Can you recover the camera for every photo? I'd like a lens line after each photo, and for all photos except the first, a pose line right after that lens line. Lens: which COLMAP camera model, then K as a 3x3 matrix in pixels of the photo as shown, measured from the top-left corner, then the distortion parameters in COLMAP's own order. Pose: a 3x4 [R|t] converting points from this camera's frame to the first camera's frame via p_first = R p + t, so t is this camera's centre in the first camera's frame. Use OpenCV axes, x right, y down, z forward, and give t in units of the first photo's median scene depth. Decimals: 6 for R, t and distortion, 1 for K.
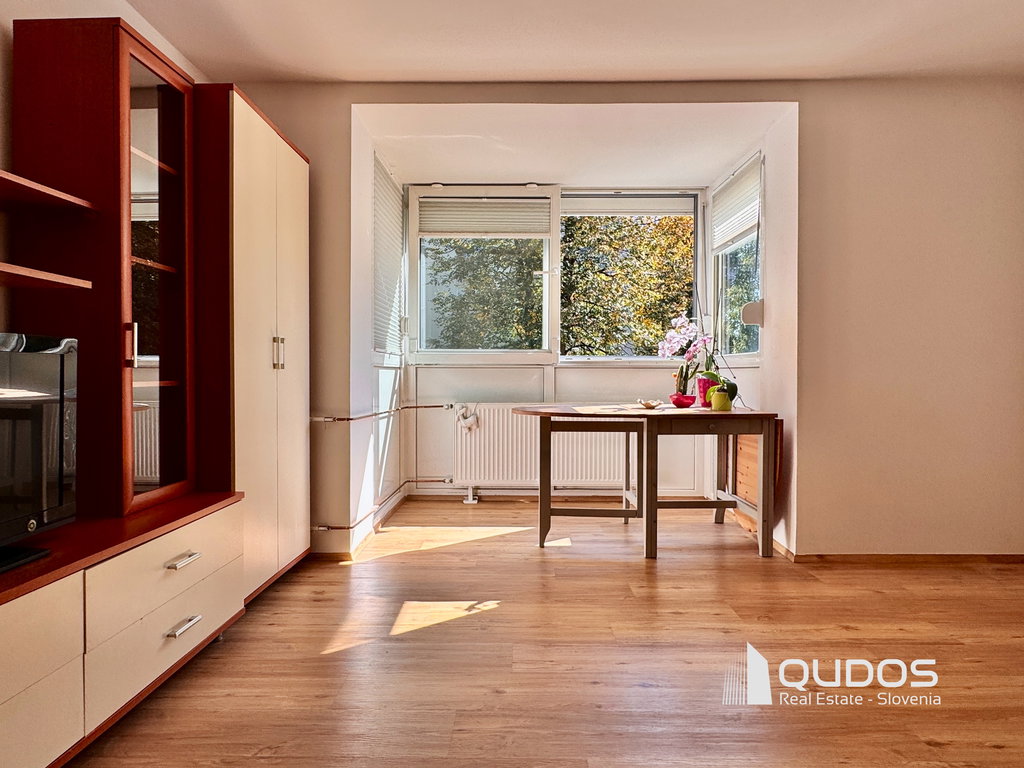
lens RADIAL K [[634.2, 0, 515.9], [0, 634.2, 384.3], [0, 0, 1]] dist [0.008914, -0.002260]
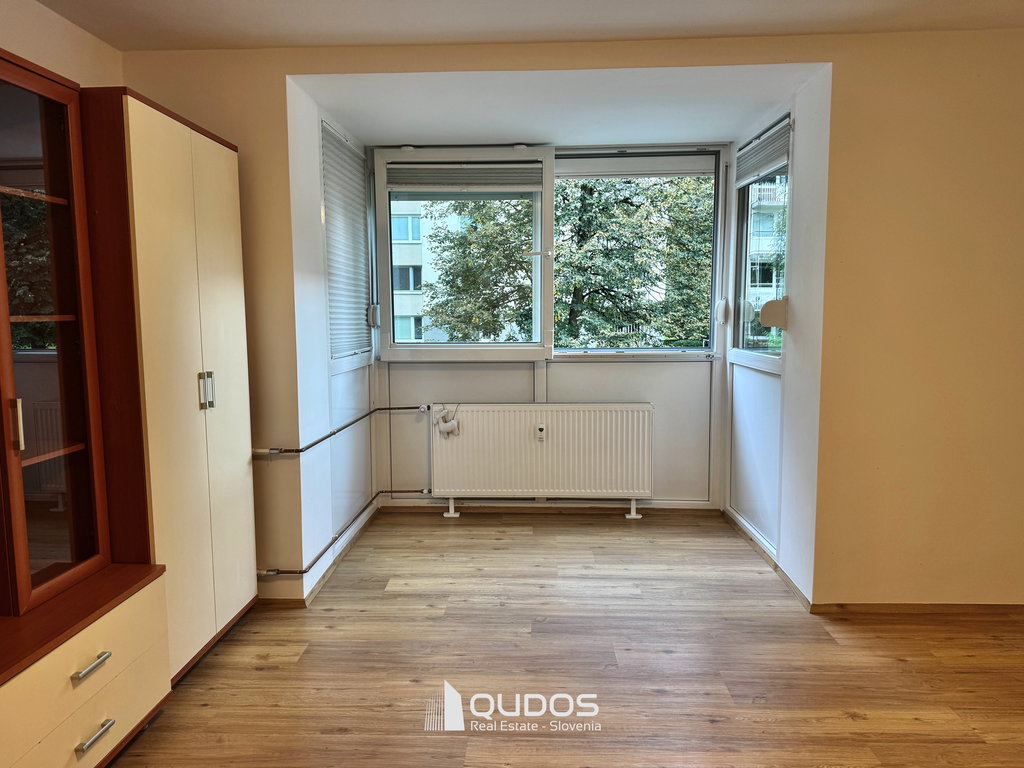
lens RADIAL K [[726.8, 0, 510.1], [0, 726.8, 389.0], [0, 0, 1]] dist [0.076239, -0.074095]
pose [[0.999435, -0.005153, -0.033210, 0.058324], [0.008281, 0.995468, 0.094735, -0.112309], [0.032571, -0.094957, 0.994948, 0.011738]]
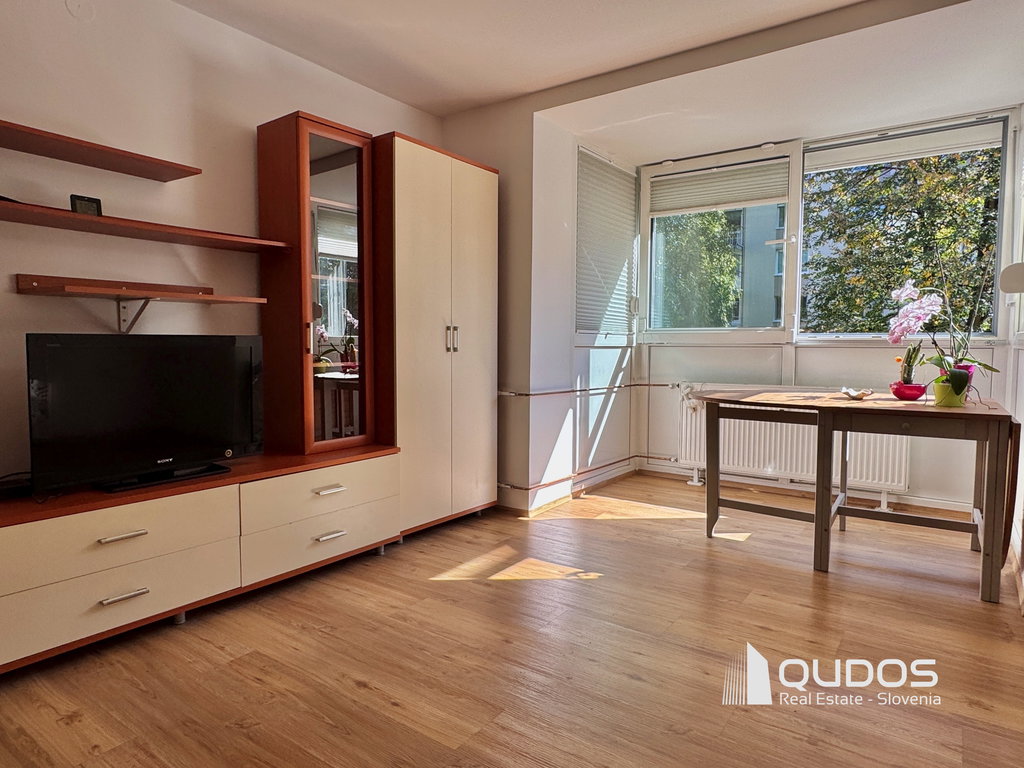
lens RADIAL K [[634.2, 0, 505.7], [0, 634.2, 381.2], [0, 0, 1]] dist [0.008914, -0.002260]
pose [[0.813184, 0.036998, -0.580829, 0.337957], [-0.011911, 0.998826, 0.046948, -0.020507], [0.581885, -0.031259, 0.812670, 0.045914]]
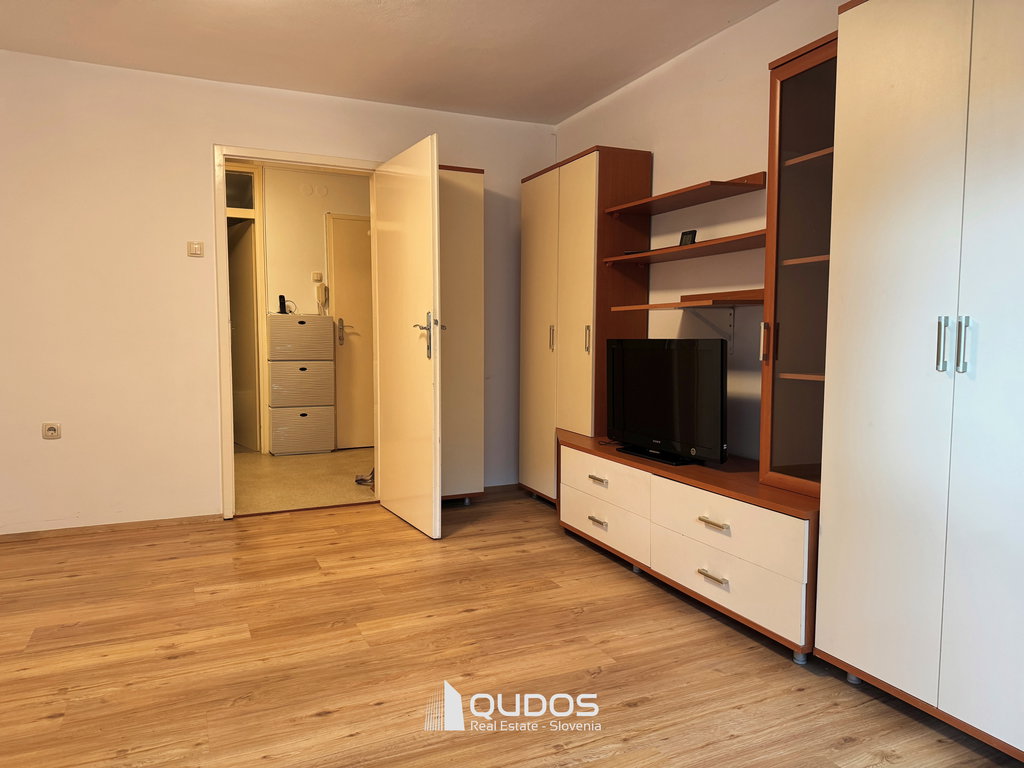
lens RADIAL K [[726.8, 0, 516.6], [0, 726.8, 388.7], [0, 0, 1]] dist [0.076239, -0.074095]
pose [[-0.905546, 0.031257, -0.423095, 0.218067], [-0.008721, 0.995700, 0.092223, -0.054168], [0.424158, 0.087202, -0.901380, 1.143343]]
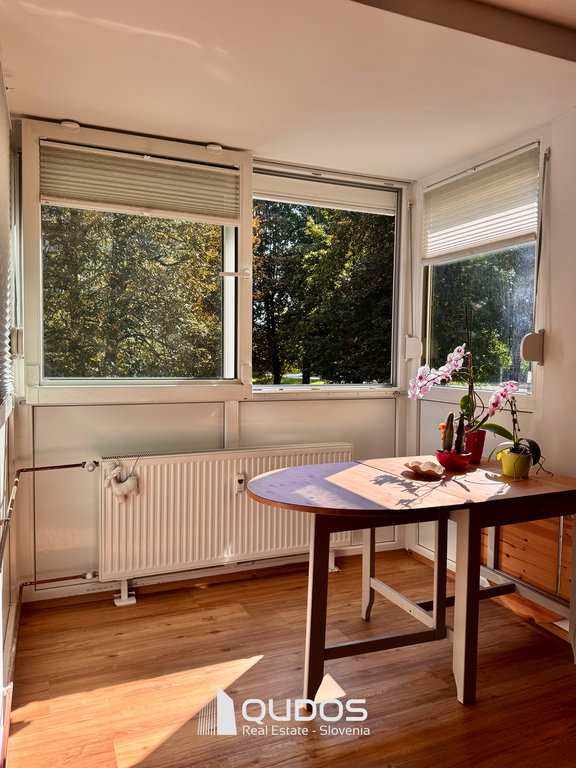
lens RADIAL K [[583.6, 0, 288.7], [0, 583.6, 384.4], [0, 0, 1]] dist [0.029043, -0.014569]
pose [[0.915148, -0.012695, 0.402918, -0.215414], [-0.001555, 0.999385, 0.035019, -0.094870], [-0.403115, -0.032673, 0.914566, 0.470745]]
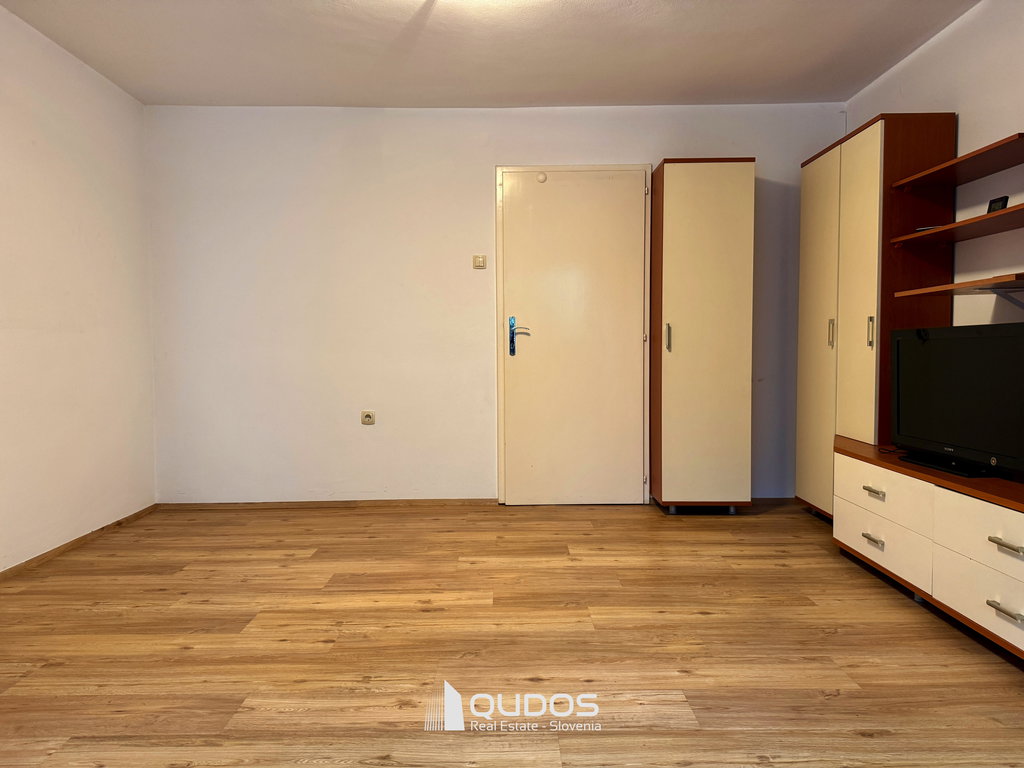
lens RADIAL K [[726.8, 0, 523.1], [0, 726.8, 395.6], [0, 0, 1]] dist [0.076239, -0.074095]
pose [[-0.999644, 0.005507, -0.026106, 0.140586], [0.003482, 0.997024, 0.077009, -0.022470], [0.026453, 0.076891, -0.996689, 1.161008]]
